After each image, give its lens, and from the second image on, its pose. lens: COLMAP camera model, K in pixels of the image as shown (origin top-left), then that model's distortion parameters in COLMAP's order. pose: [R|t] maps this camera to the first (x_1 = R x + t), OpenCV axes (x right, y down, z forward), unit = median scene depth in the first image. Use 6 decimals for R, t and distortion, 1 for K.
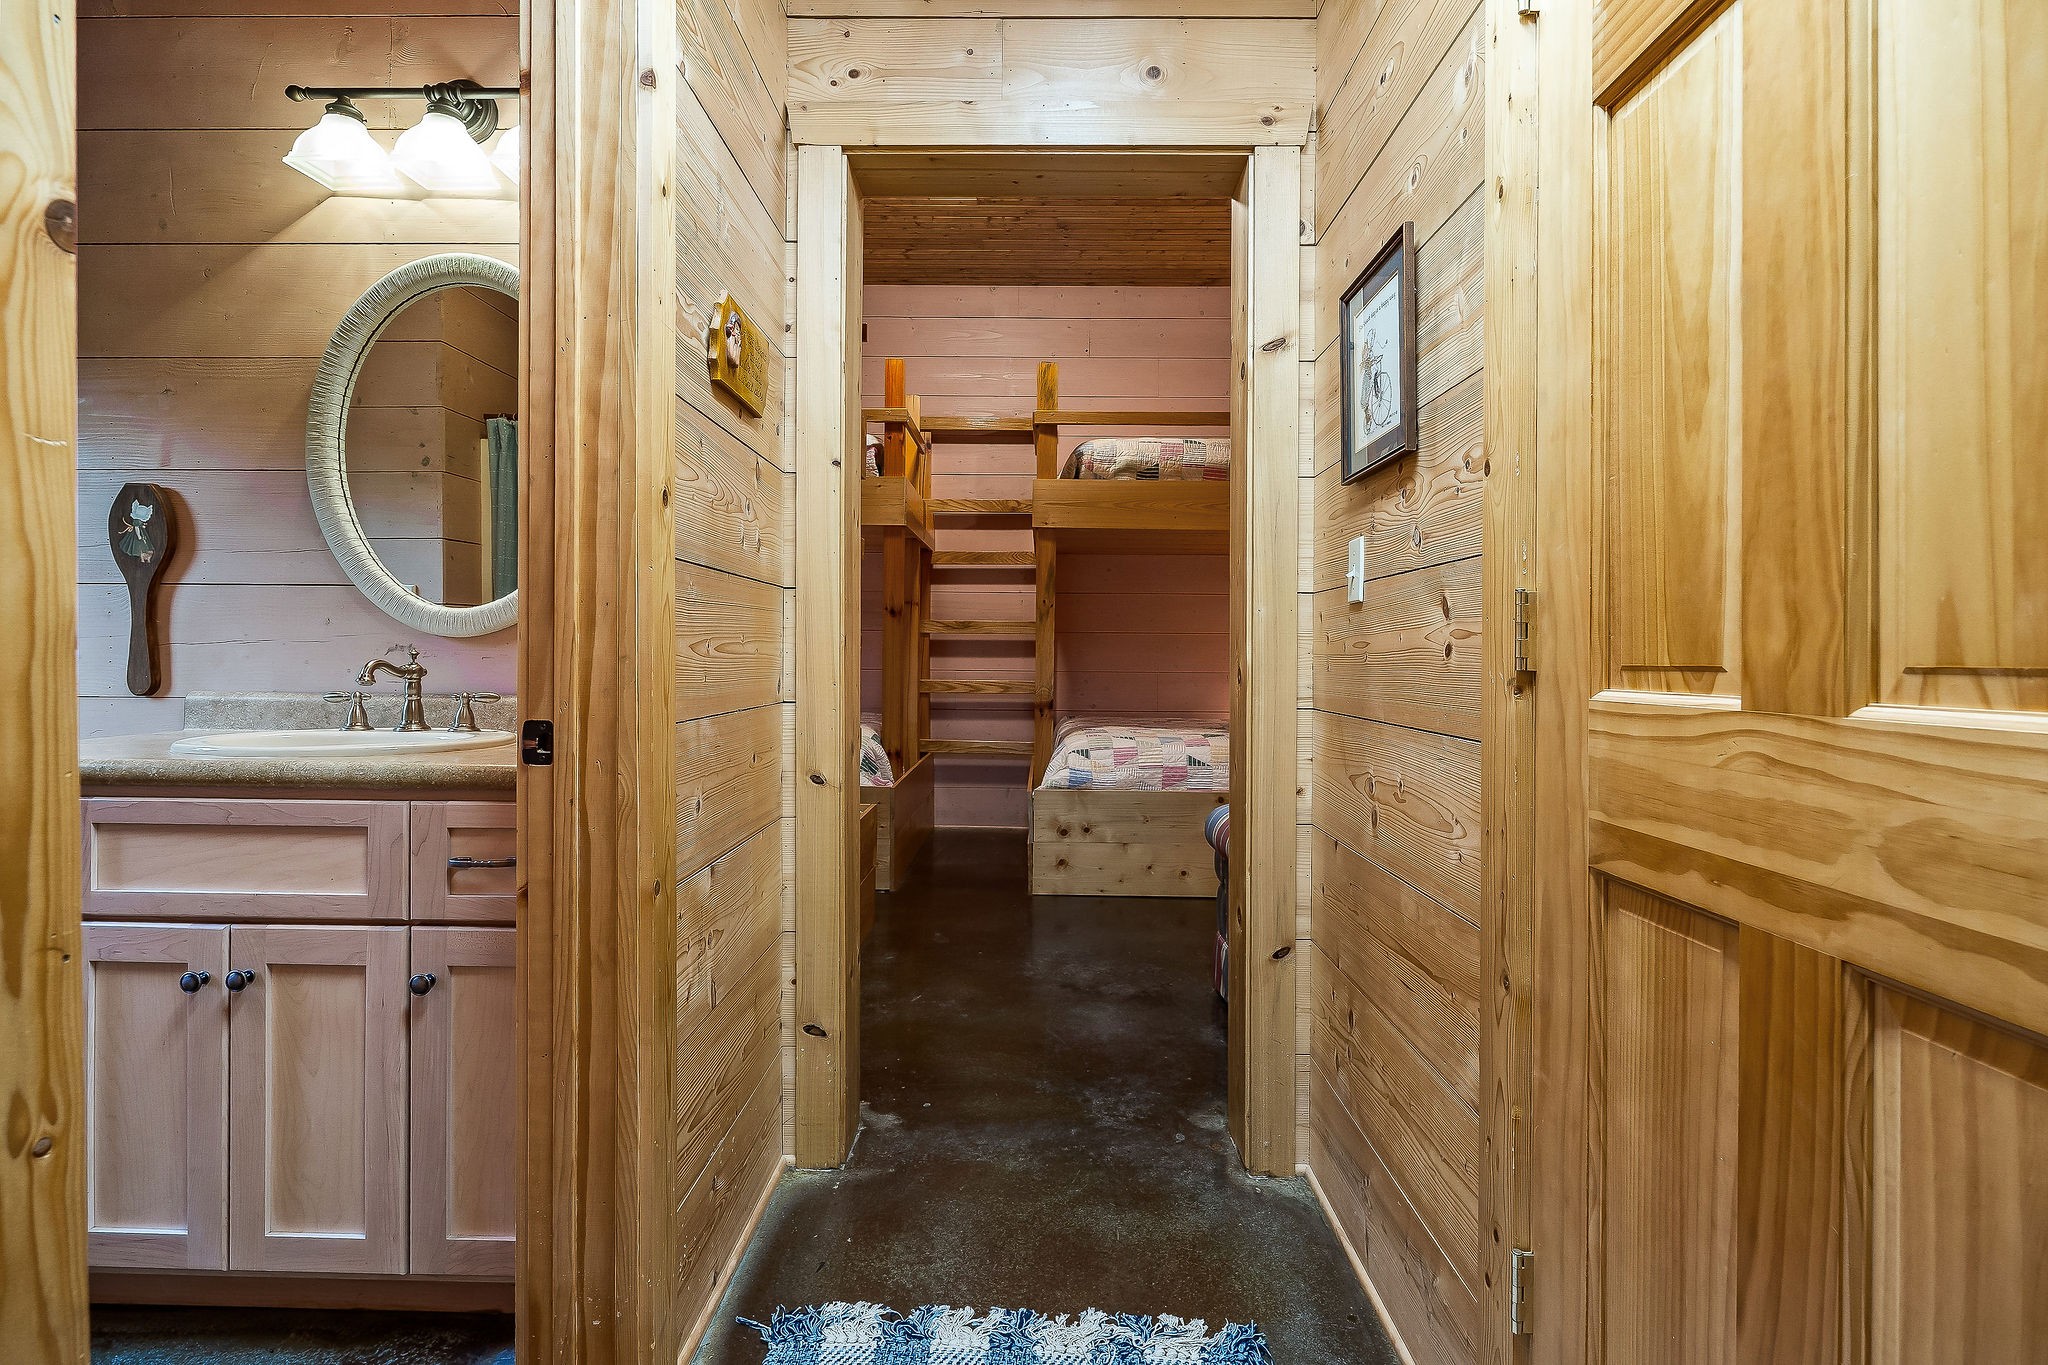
lens RADIAL K [[895.8, 0, 1006.7], [0, 895.8, 649.4], [0, 0, 1]] dist [-0.003431, -0.000759]
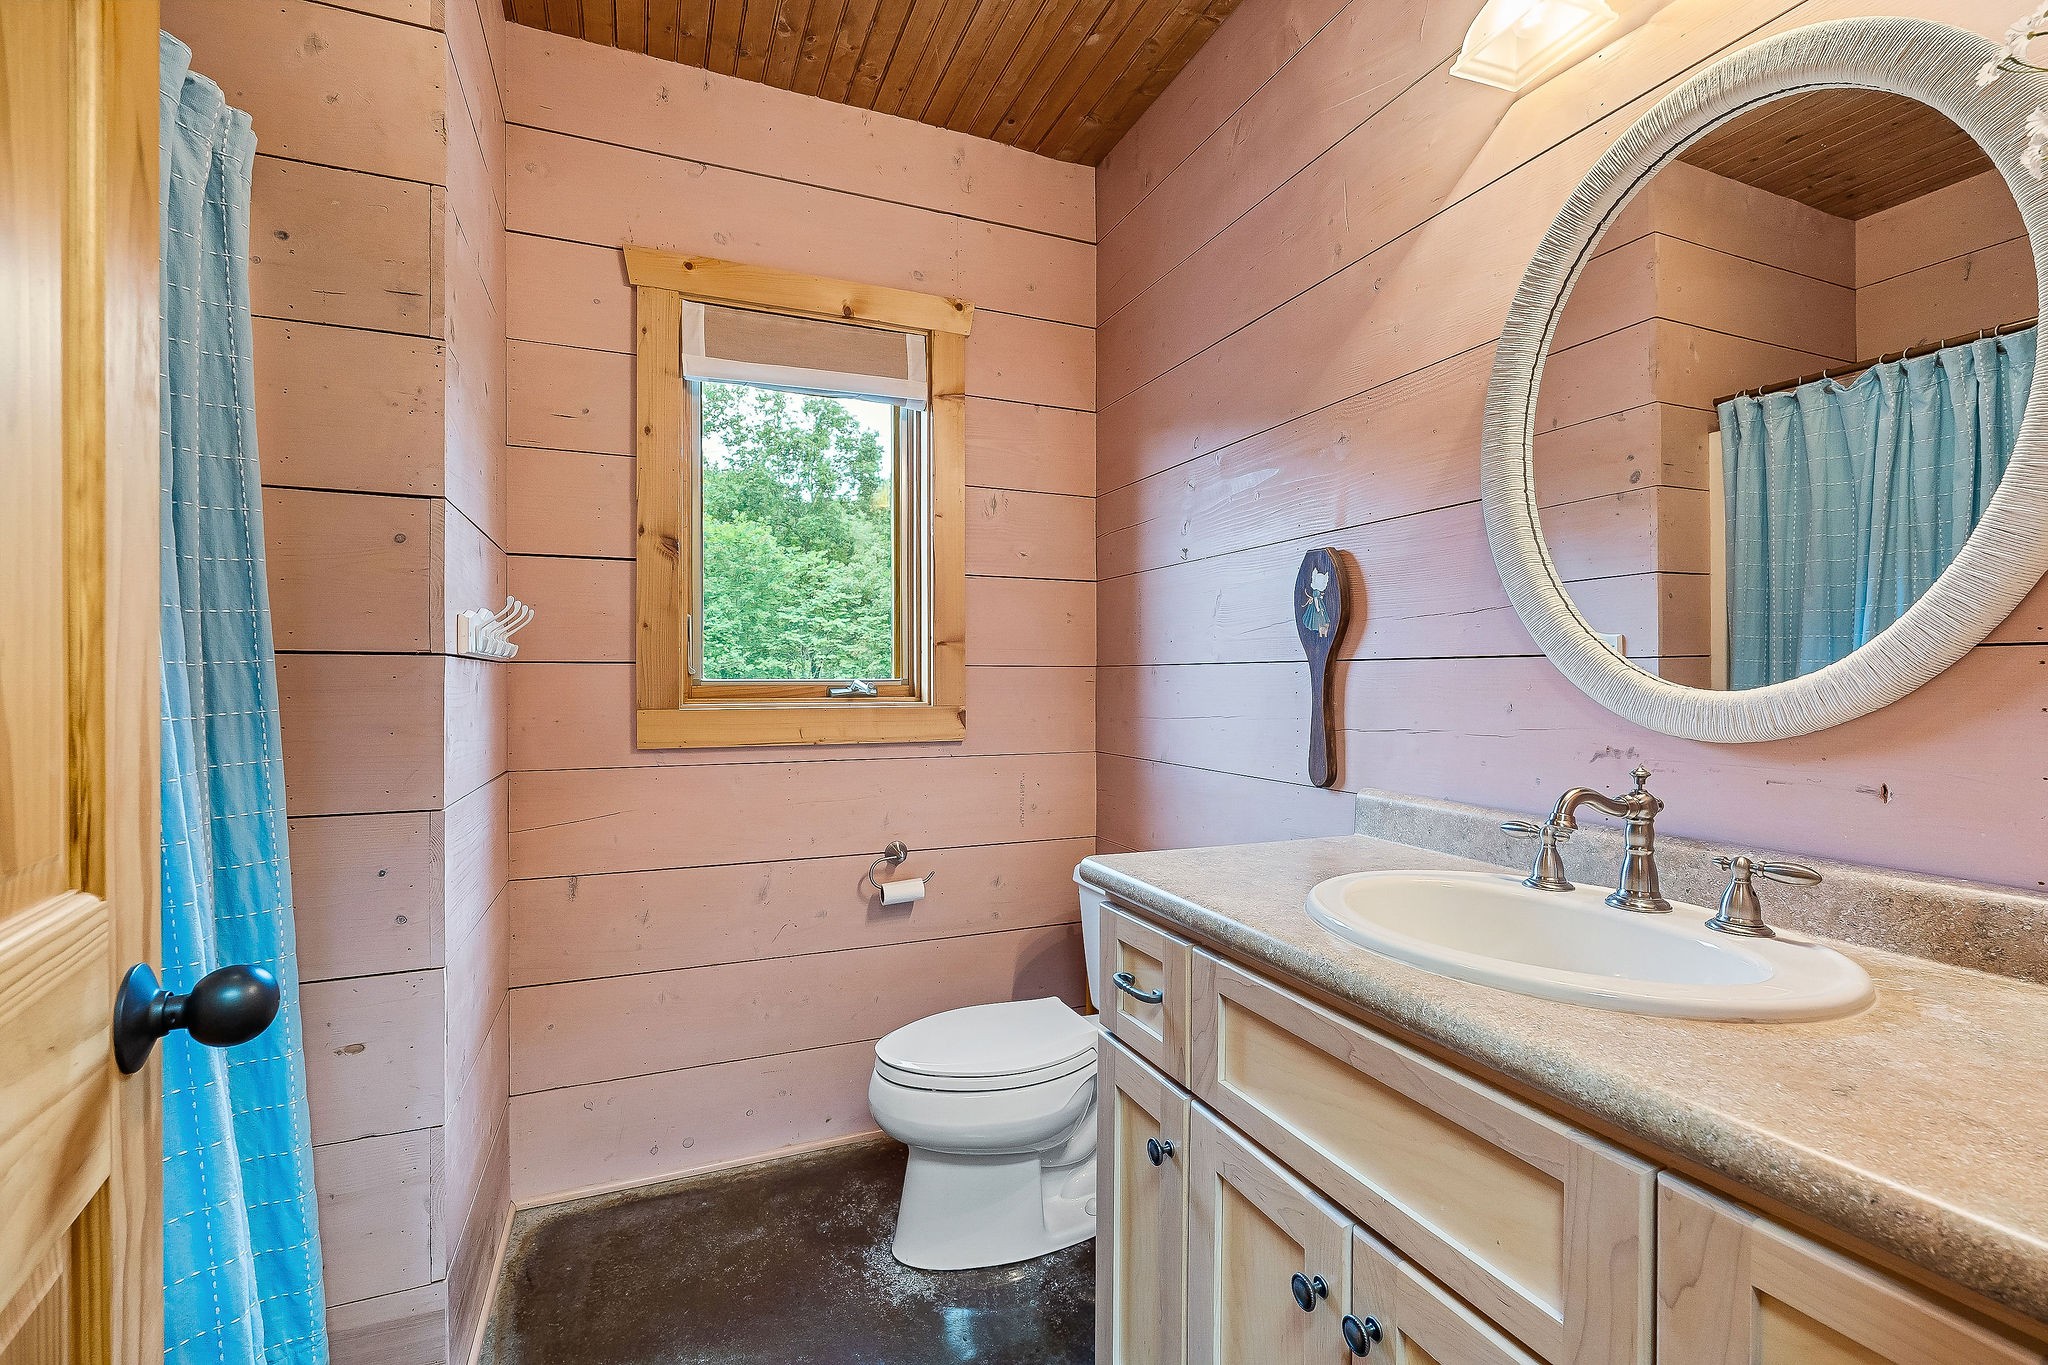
lens RADIAL K [[895.8, 0, 1005.7], [0, 895.8, 680.7], [0, 0, 1]] dist [-0.003431, -0.000759]
pose [[0.382219, -0.004171, -0.924062, -0.265282], [-0.004100, 0.999972, -0.006210, -0.047587], [0.924063, 0.006162, 0.382191, 0.370811]]
